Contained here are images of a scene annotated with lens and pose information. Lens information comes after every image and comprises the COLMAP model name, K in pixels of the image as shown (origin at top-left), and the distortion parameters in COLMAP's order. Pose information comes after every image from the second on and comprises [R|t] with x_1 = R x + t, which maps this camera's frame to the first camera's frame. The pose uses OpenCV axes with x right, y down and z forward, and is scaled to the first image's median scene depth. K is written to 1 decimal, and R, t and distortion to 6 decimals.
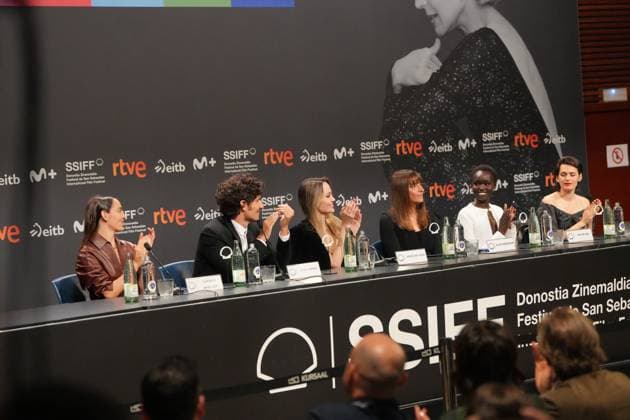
lens RADIAL K [[1546.3, 0, 337.3], [0, 1546.3, 202.1], [0, 0, 1]] dist [0.422485, 0.000000]
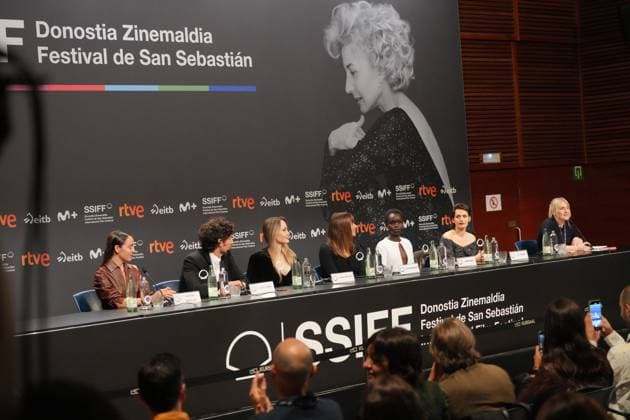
lens RADIAL K [[1546.3, 0, 335.7], [0, 1546.3, 184.9], [0, 0, 1]] dist [0.422485, 0.000000]
pose [[0.998190, 0.004798, 0.059944, -0.038699], [-0.002208, 0.999064, -0.043202, 0.013295], [-0.060096, 0.042991, 0.997266, -0.335859]]
